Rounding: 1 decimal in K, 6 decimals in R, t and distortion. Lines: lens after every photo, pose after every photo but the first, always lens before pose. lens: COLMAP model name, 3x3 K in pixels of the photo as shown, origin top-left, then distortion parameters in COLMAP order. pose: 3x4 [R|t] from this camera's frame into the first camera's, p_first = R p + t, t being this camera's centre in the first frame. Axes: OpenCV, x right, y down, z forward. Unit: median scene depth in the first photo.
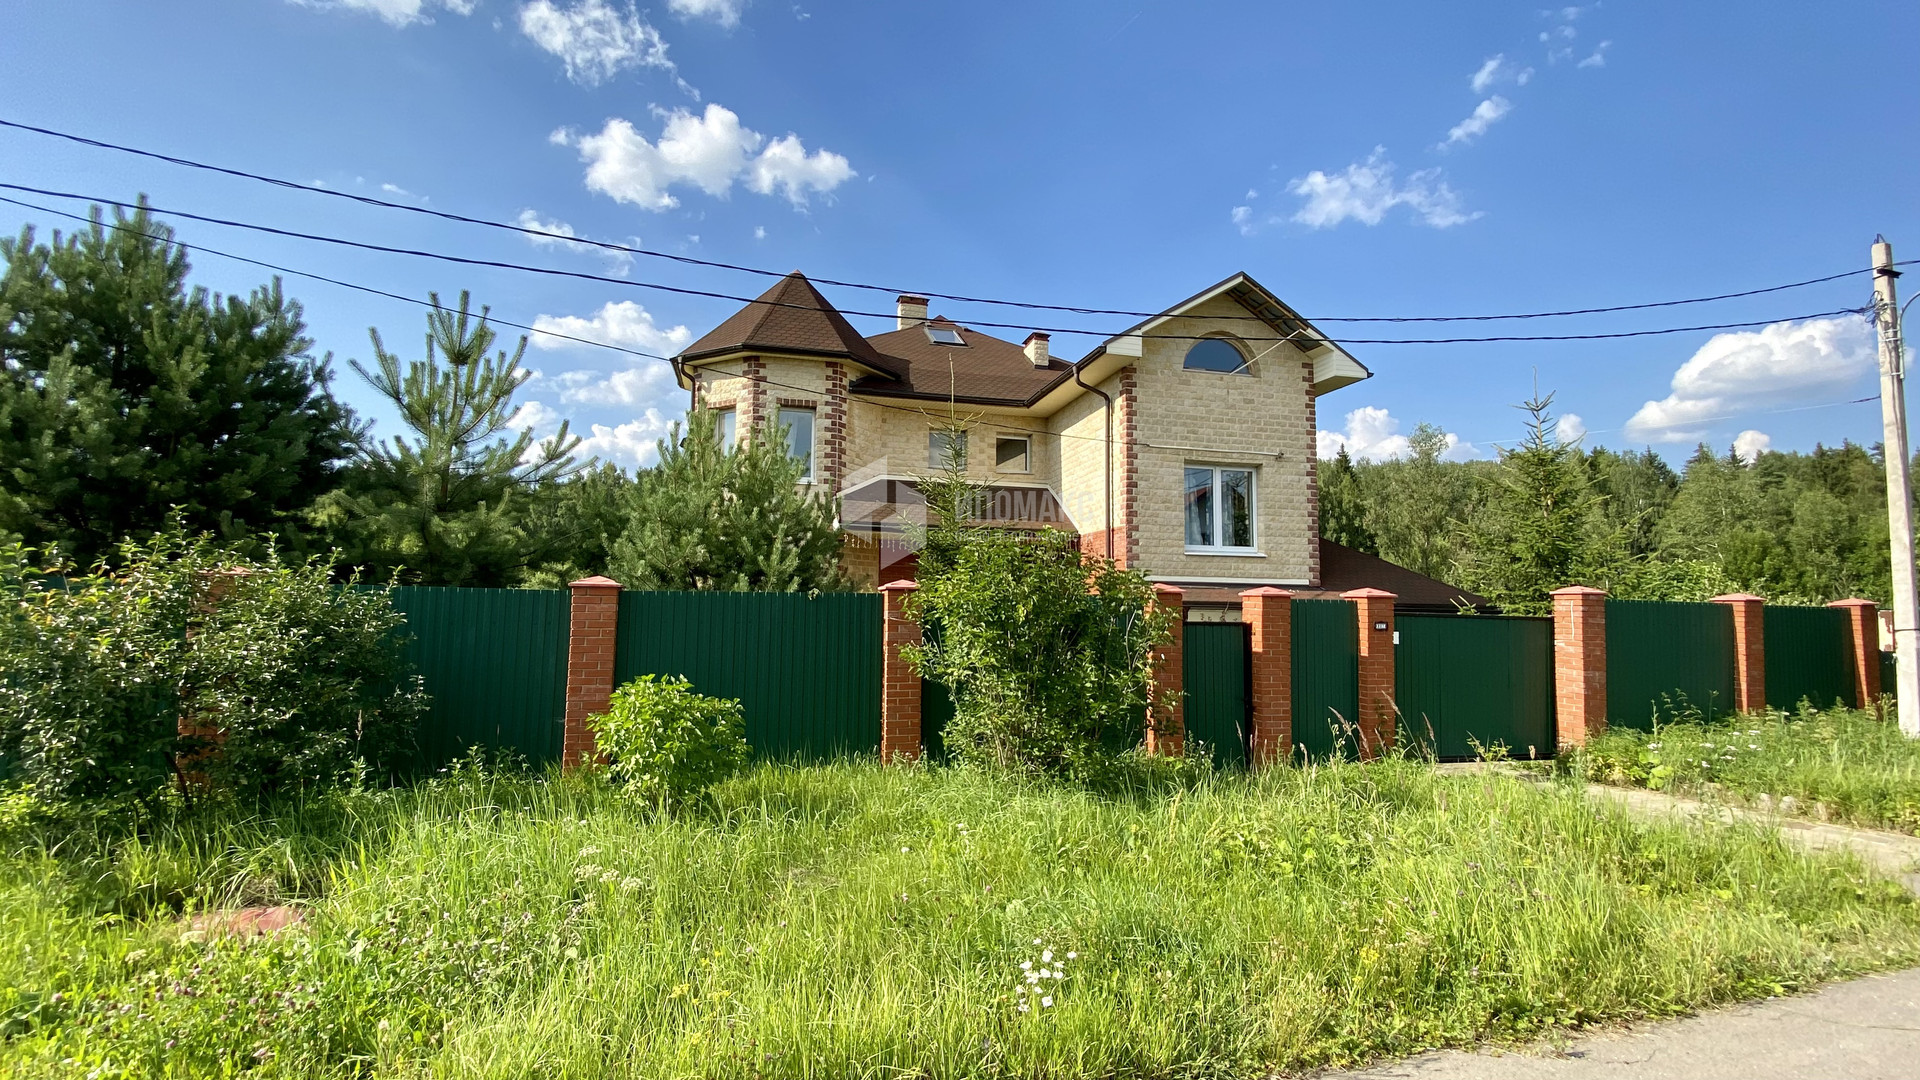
lens RADIAL K [[837.8, 0, 960.0], [0, 837.8, 540.0], [0, 0, 1]] dist [0.000153, 0.000003]
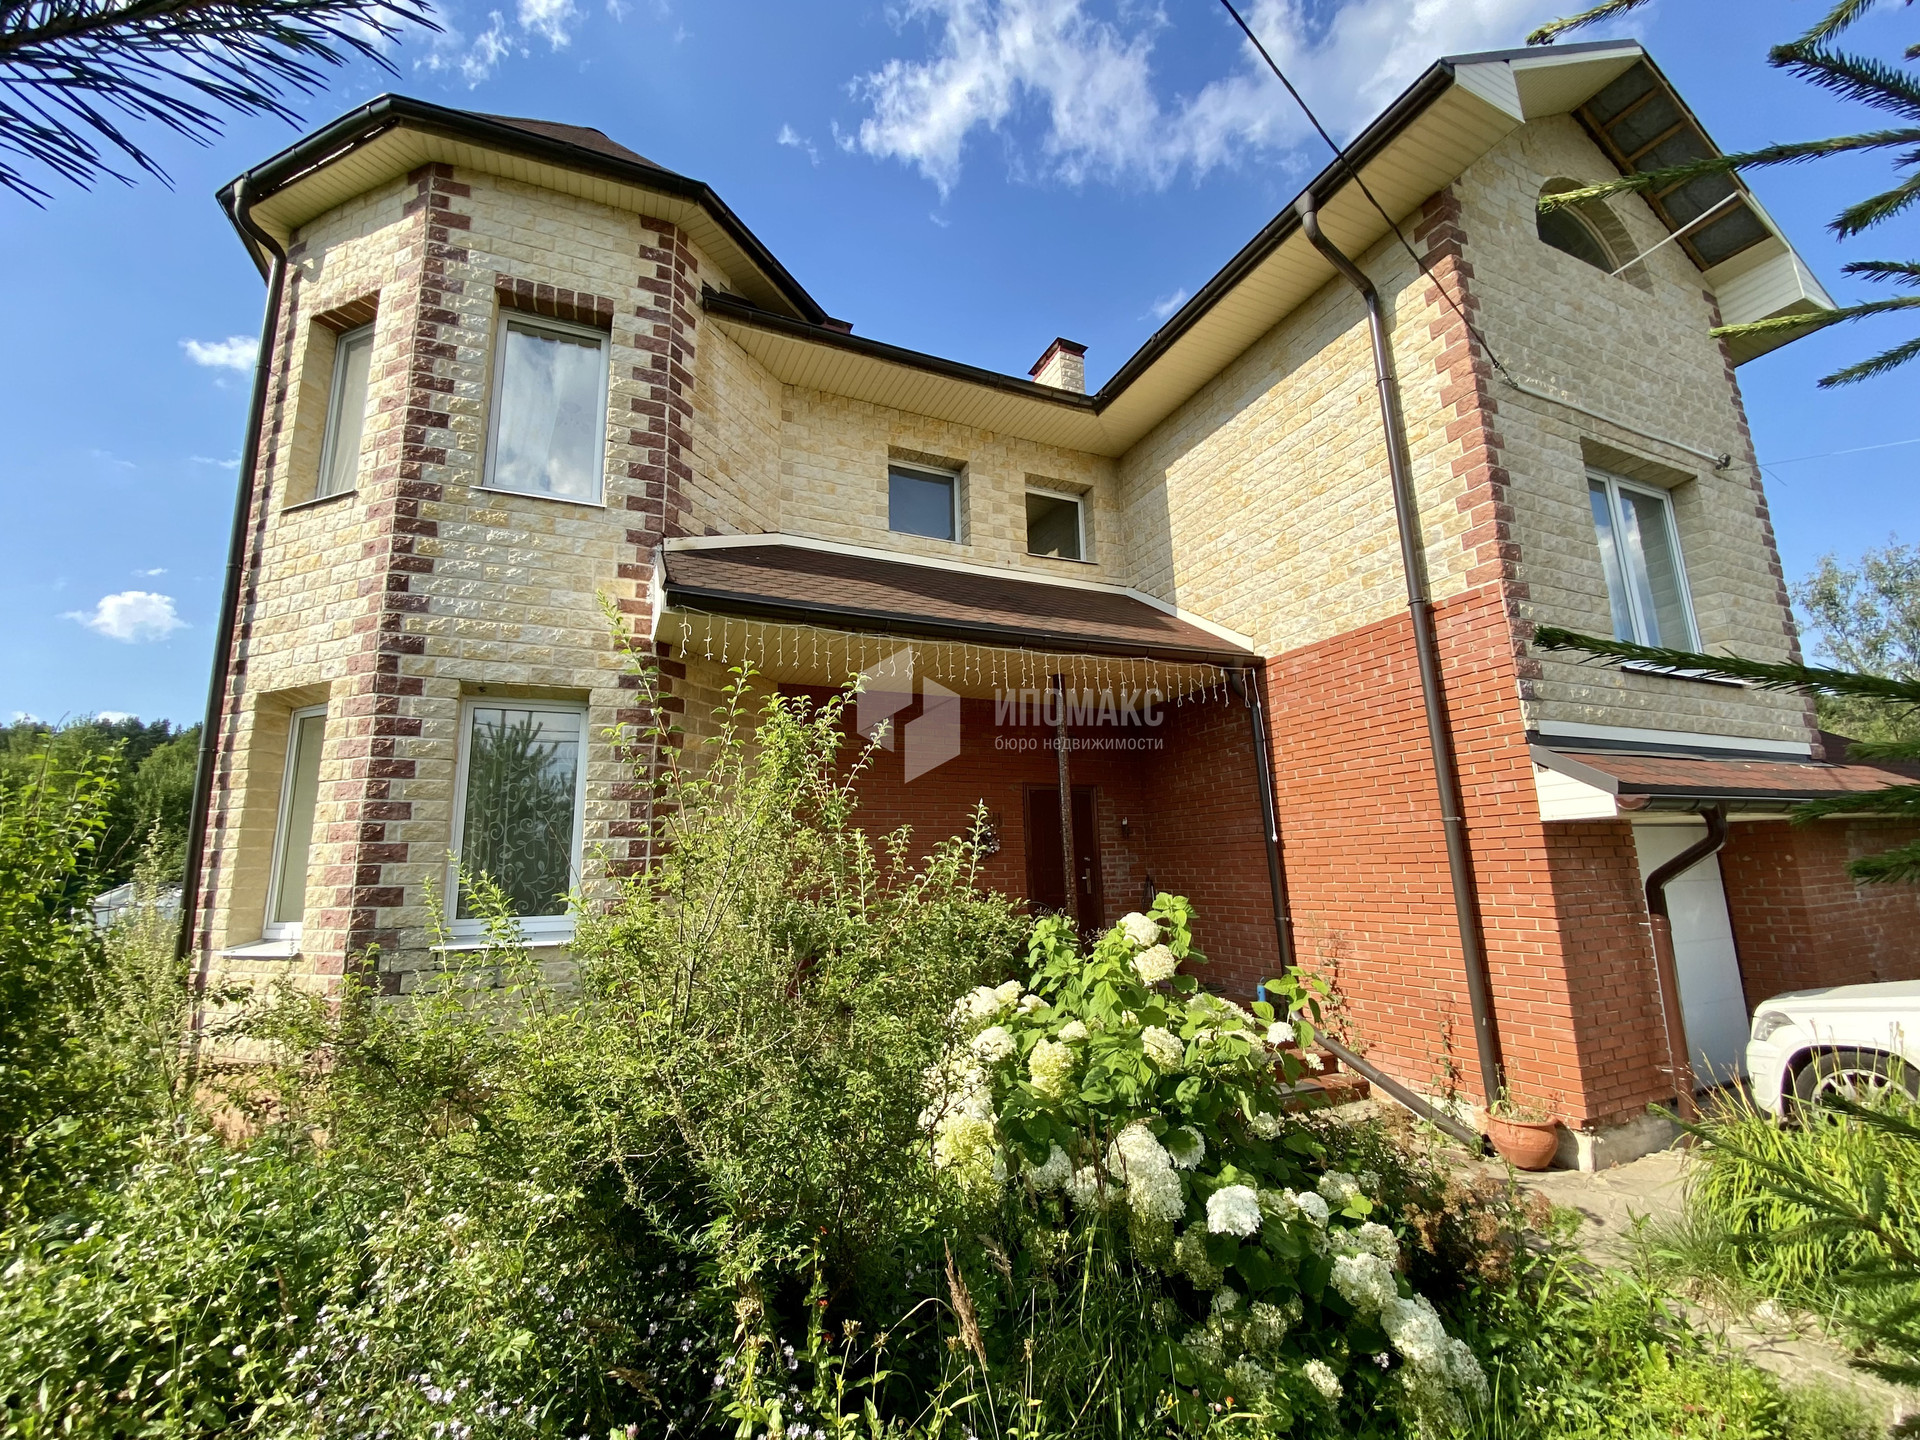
lens RADIAL K [[809.3, 0, 960.0], [0, 809.3, 720.0], [0, 0, 1]] dist [-0.042201, -0.000256]
pose [[0.984558, -0.014543, 0.174455, -0.082581], [0.035936, 0.992111, -0.120100, 0.067972], [-0.171332, 0.124515, 0.977313, 0.647828]]
